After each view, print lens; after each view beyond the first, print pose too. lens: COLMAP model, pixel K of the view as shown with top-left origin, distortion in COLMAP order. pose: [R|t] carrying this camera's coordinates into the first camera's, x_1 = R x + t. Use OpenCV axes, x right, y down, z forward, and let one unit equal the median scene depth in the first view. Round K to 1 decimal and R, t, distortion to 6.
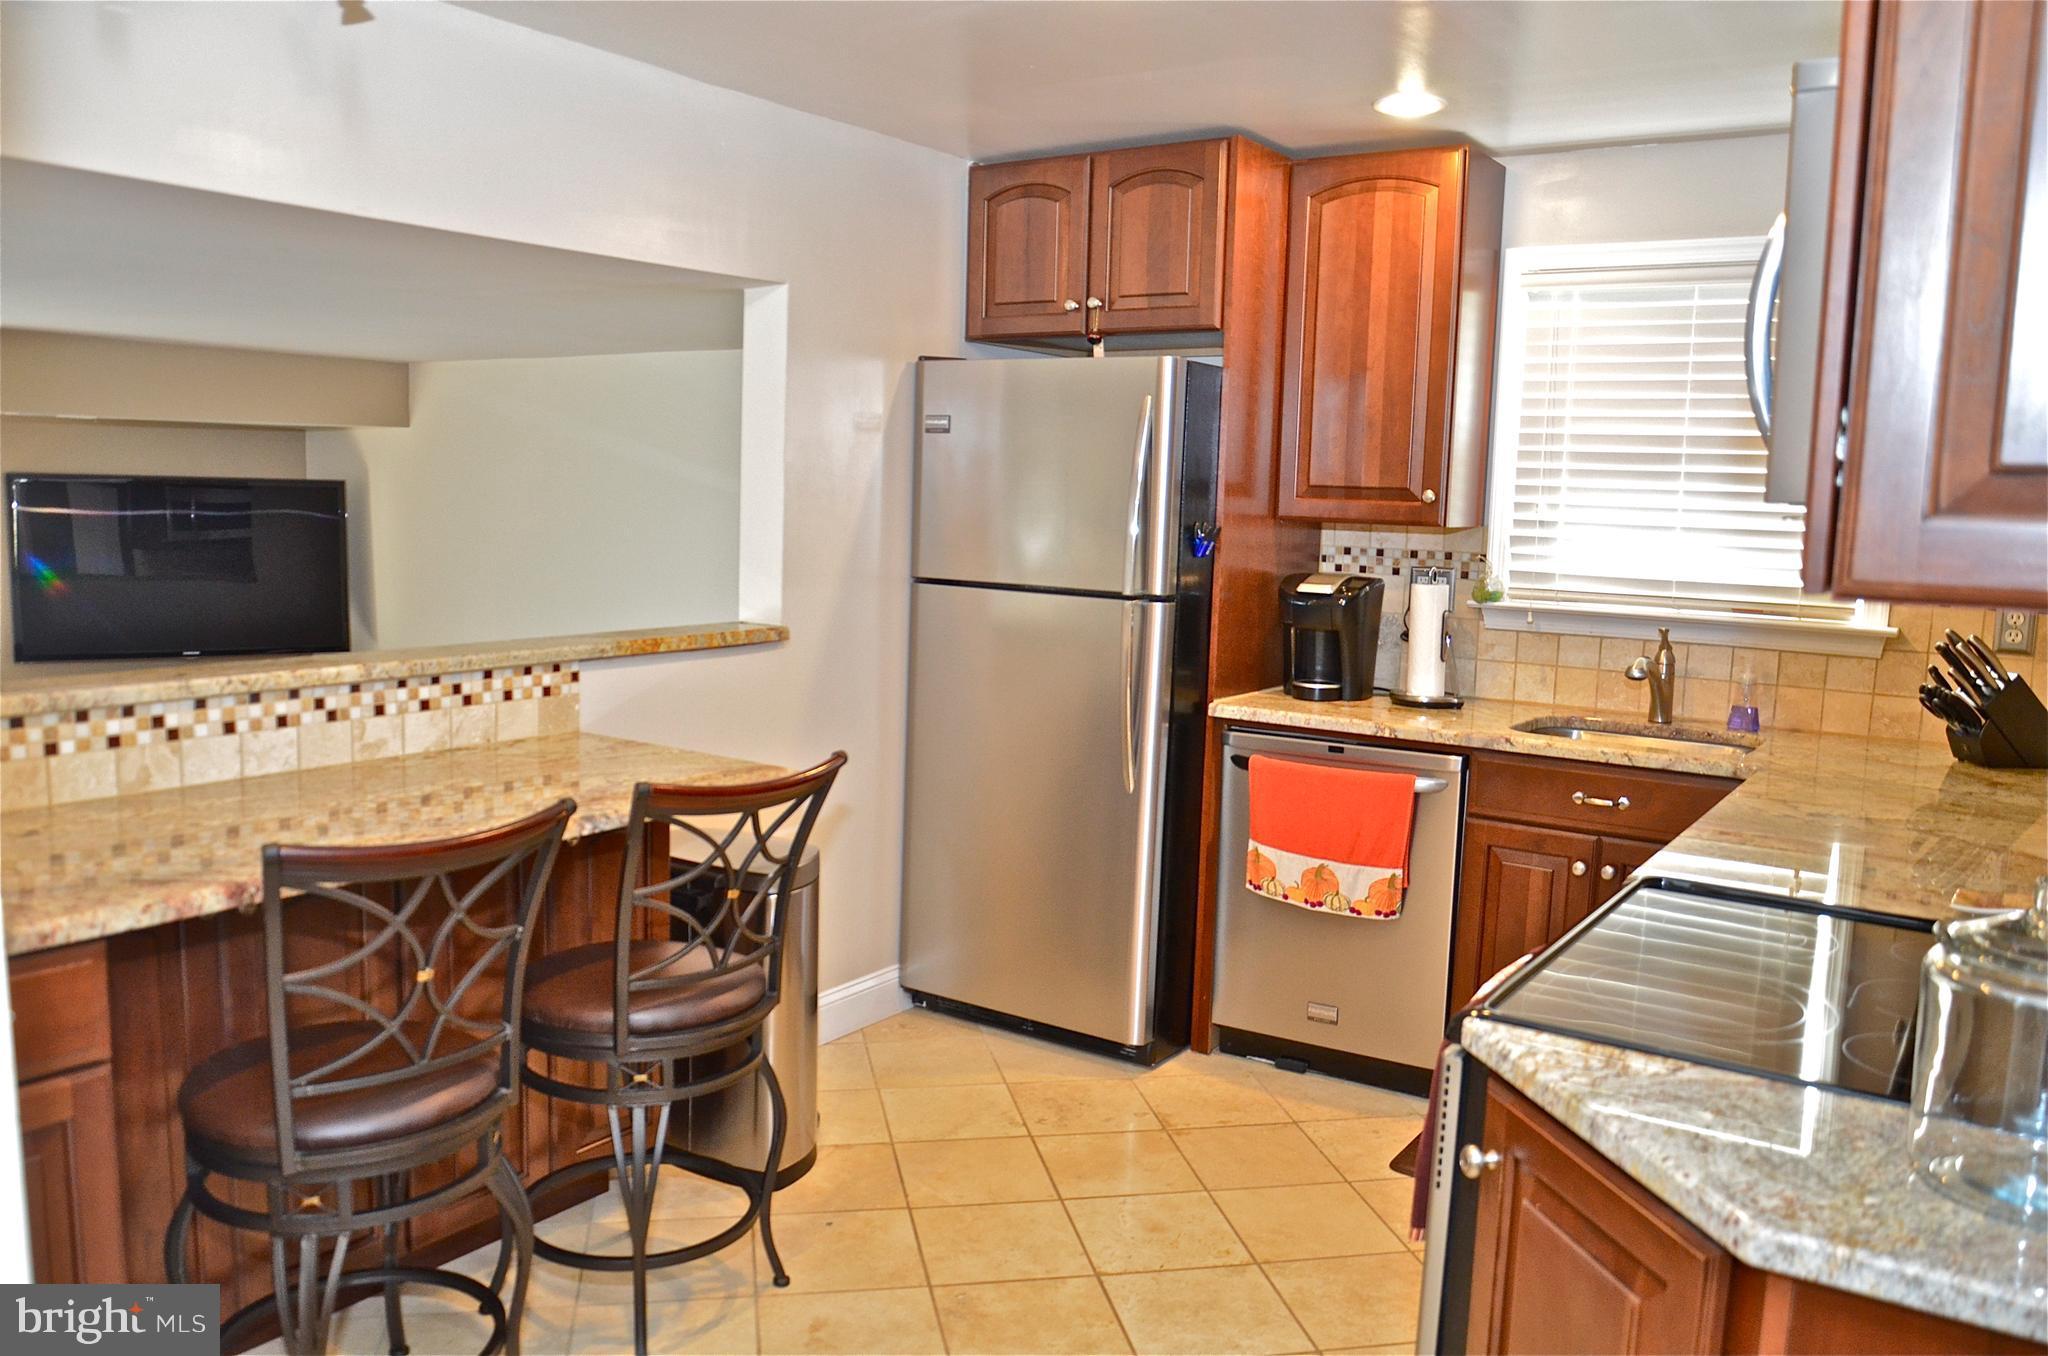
lens RADIAL K [[1550.2, 0, 1009.2], [0, 1550.2, 681.6], [0, 0, 1]] dist [-0.038330, -0.004887]
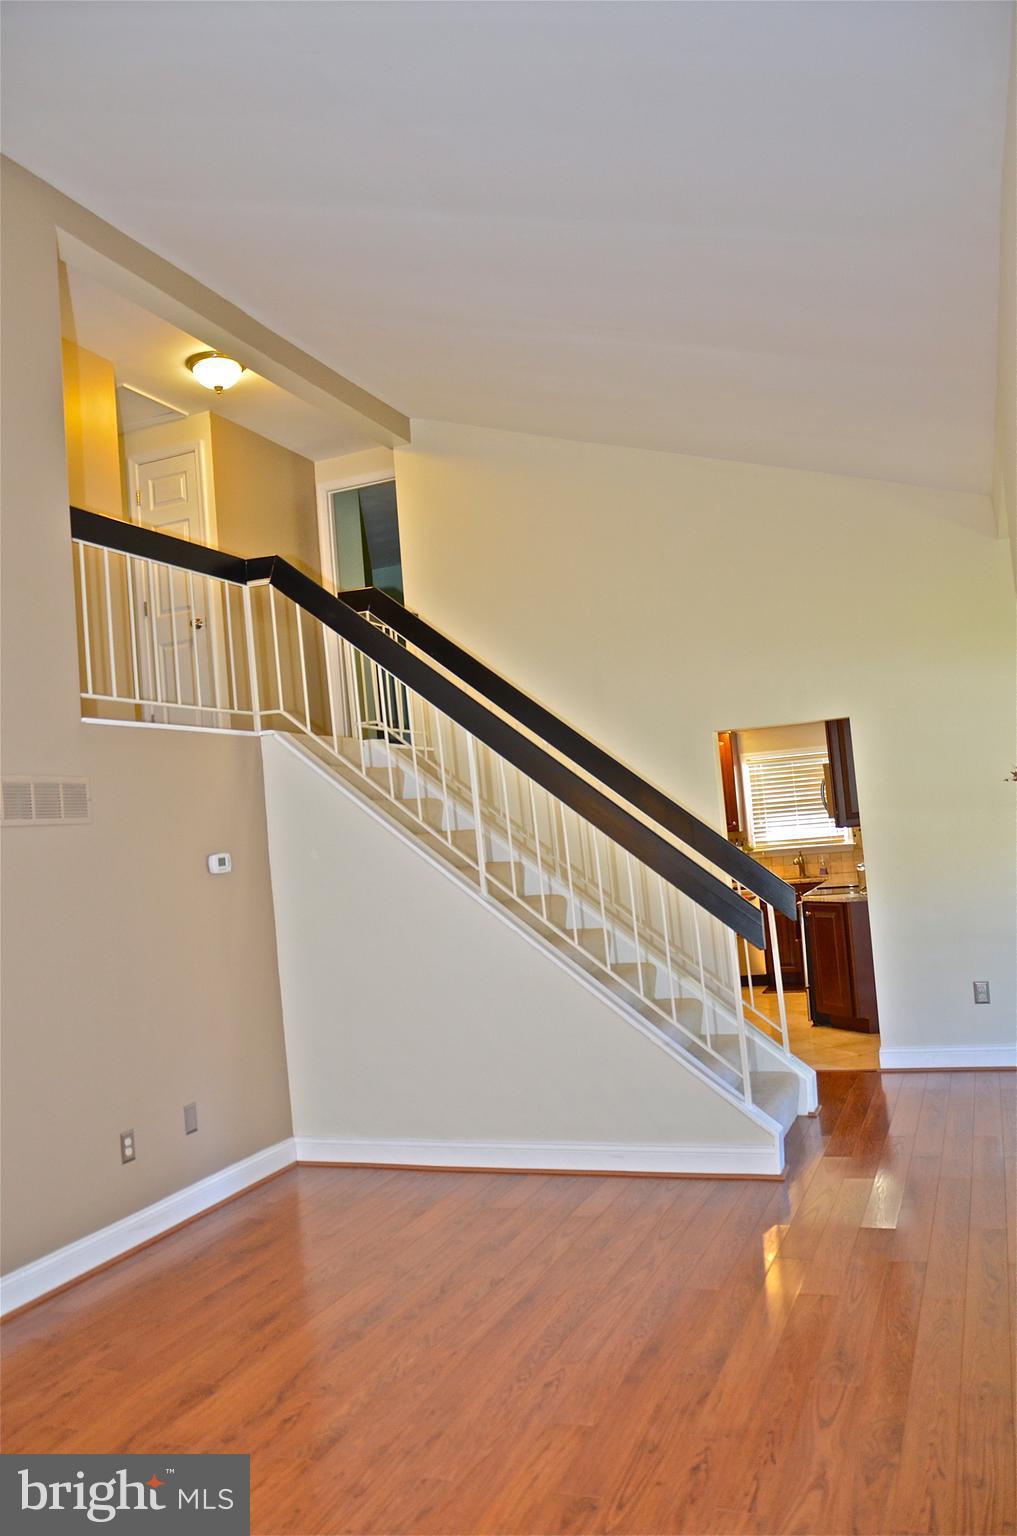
lens RADIAL K [[1162.6, 0, 505.5], [0, 1162.6, 769.2], [0, 0, 1]] dist [-0.038330, -0.004887]
pose [[0.970840, -0.094110, 0.220485, -0.893498], [0.132884, 0.976754, -0.168207, 0.153279], [-0.199529, 0.192601, 0.960777, -1.647597]]
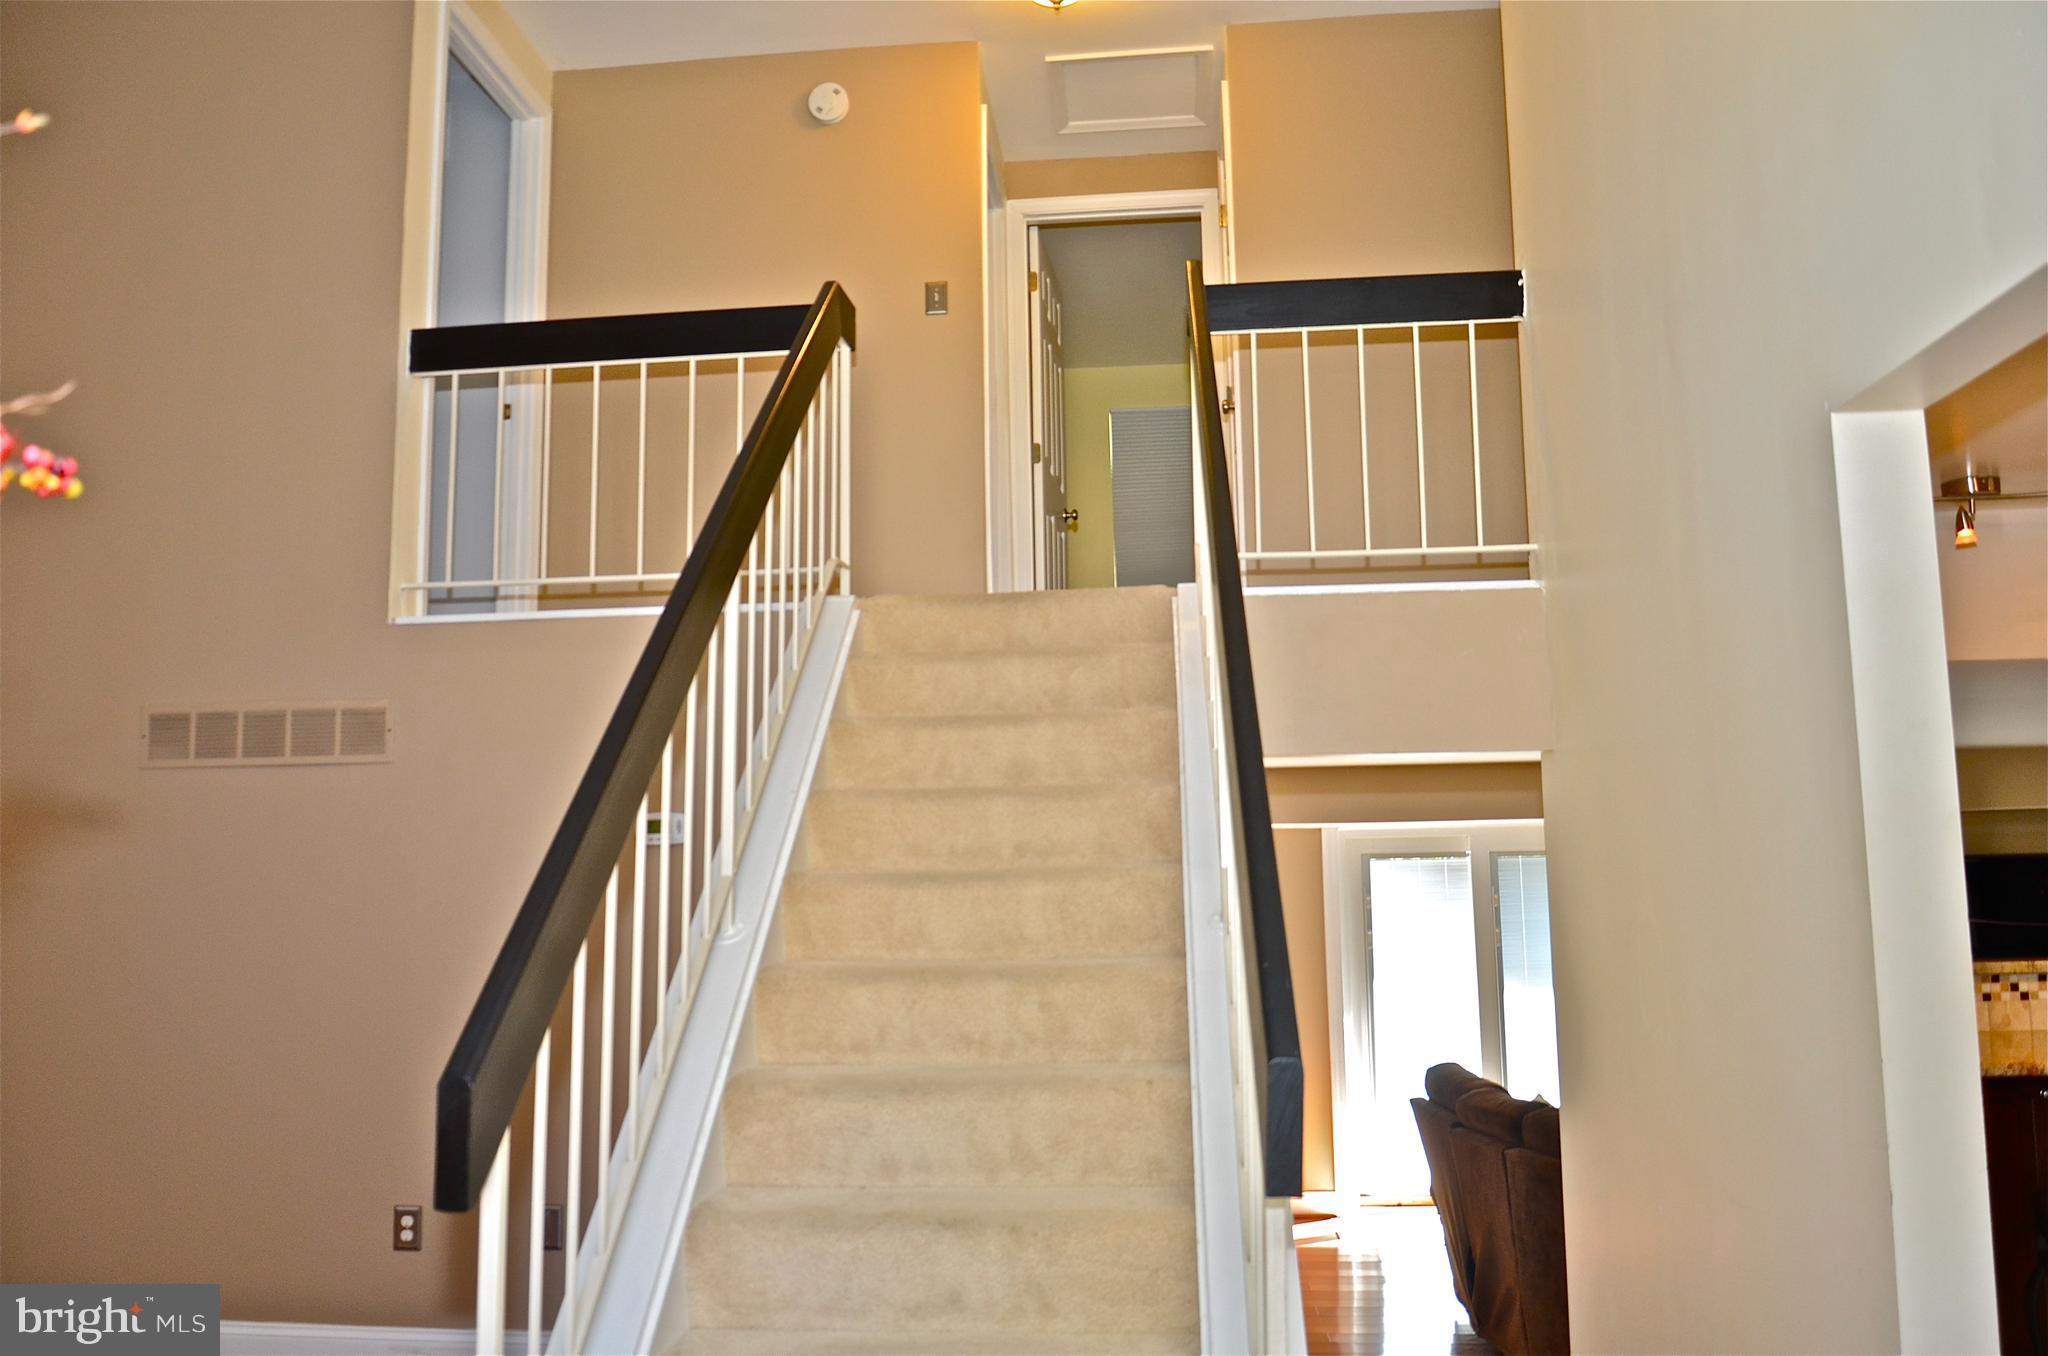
lens RADIAL K [[1550.2, 0, 1013.2], [0, 1550.2, 707.8], [0, 0, 1]] dist [-0.038330, -0.004887]
pose [[0.486022, -0.131324, -0.864024, 0.234743], [-0.081713, 0.977486, -0.194533, 0.091441], [0.870118, 0.165149, 0.464349, -0.471257]]
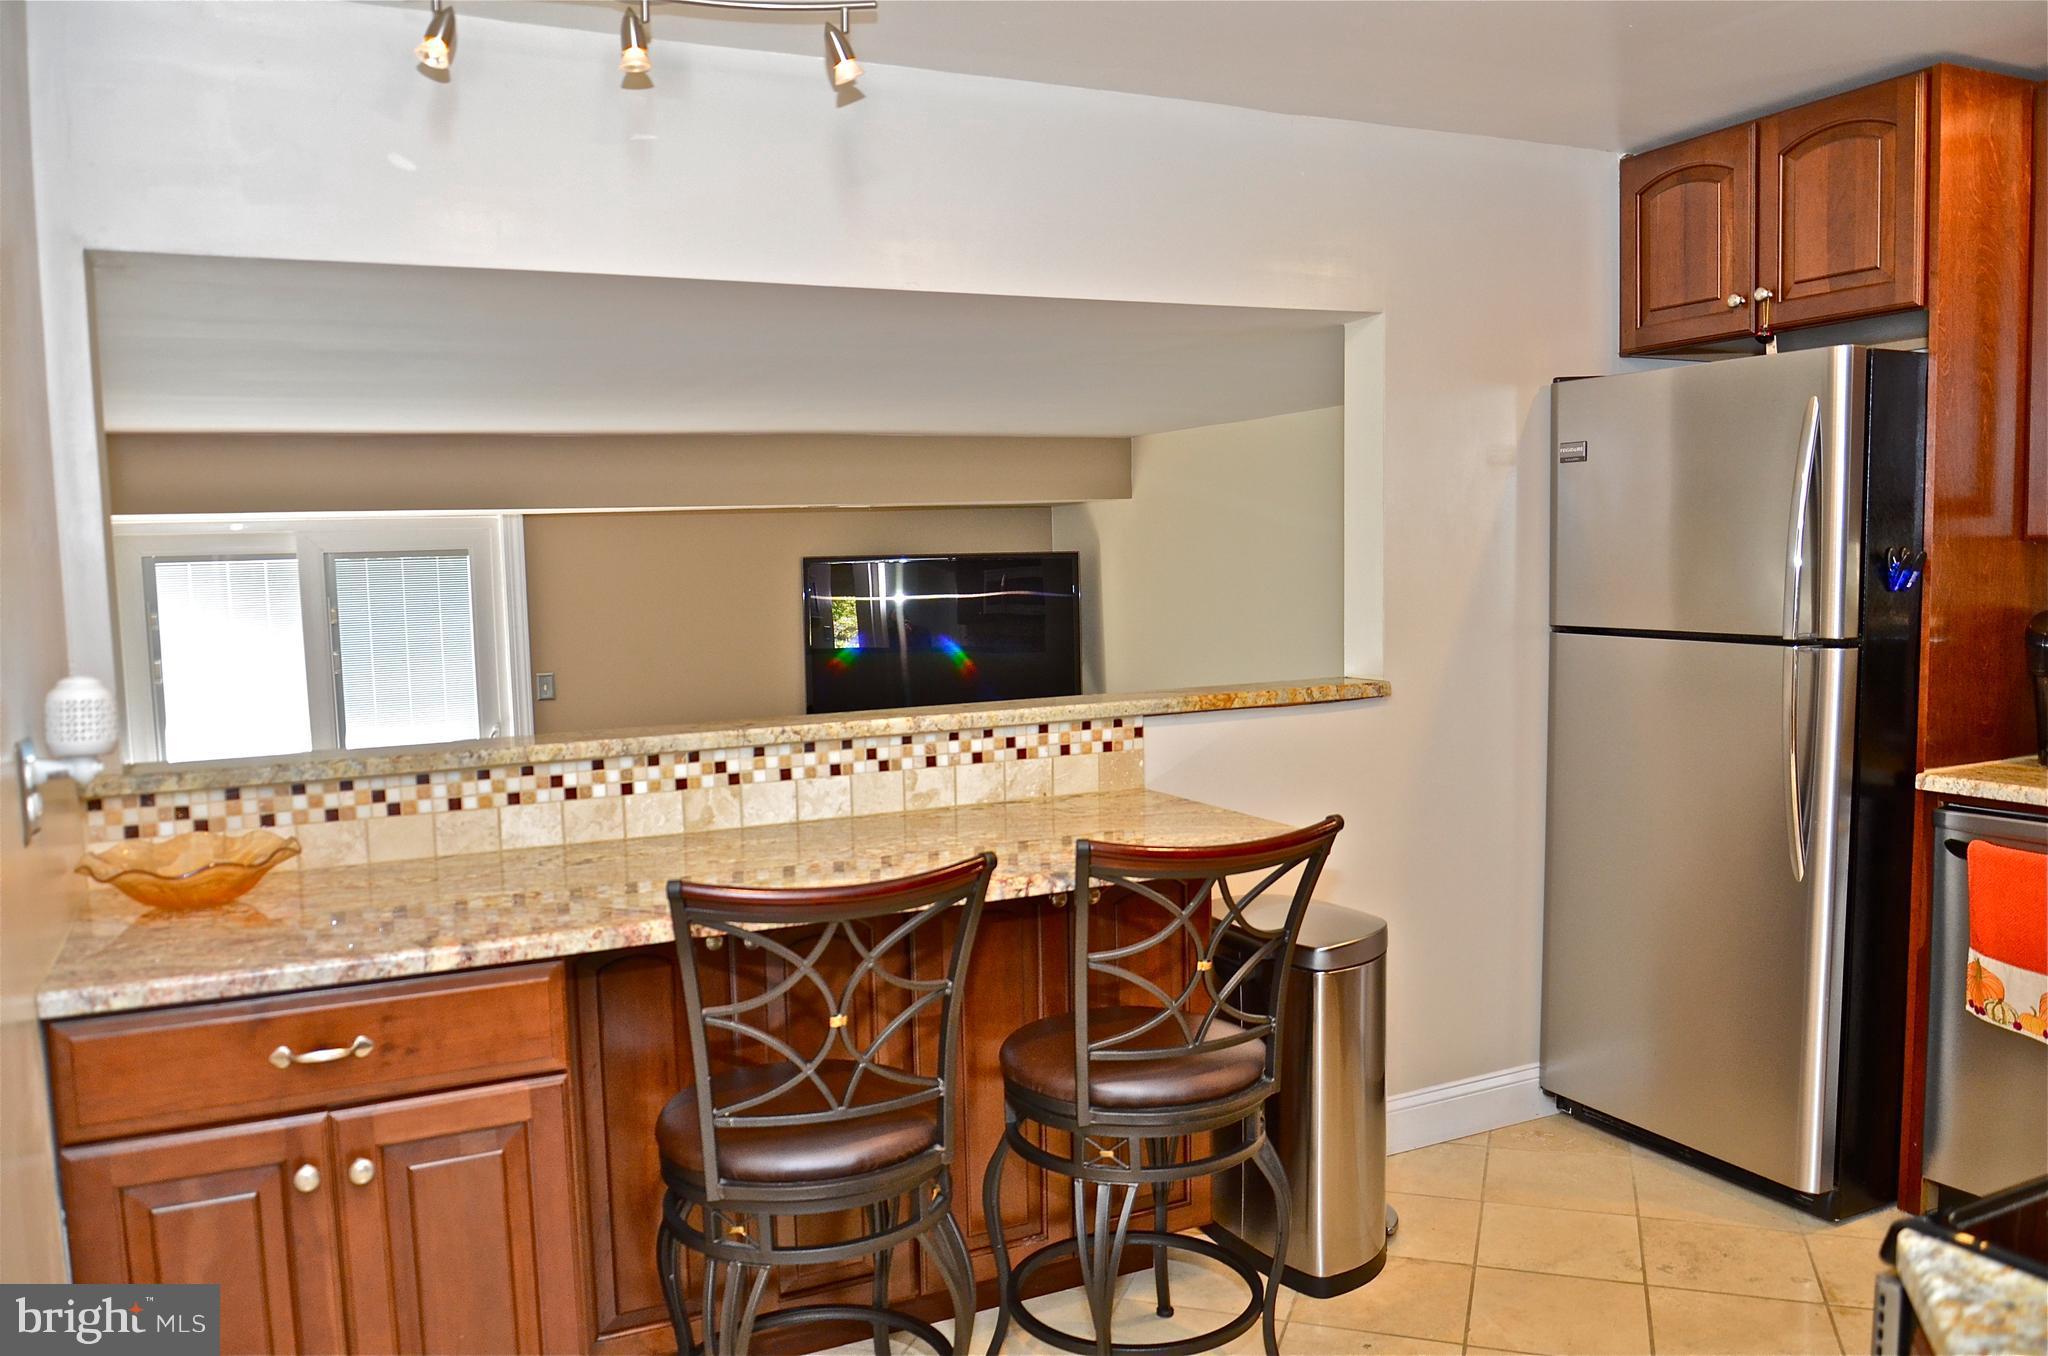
lens RADIAL K [[1550.2, 0, 1009.3], [0, 1550.2, 685.8], [0, 0, 1]] dist [-0.038330, -0.004887]
pose [[0.869360, -0.005385, -0.494149, 0.118290], [-0.013420, 0.999315, -0.034500, 0.002262], [0.493996, 0.036625, 0.868692, 0.089178]]
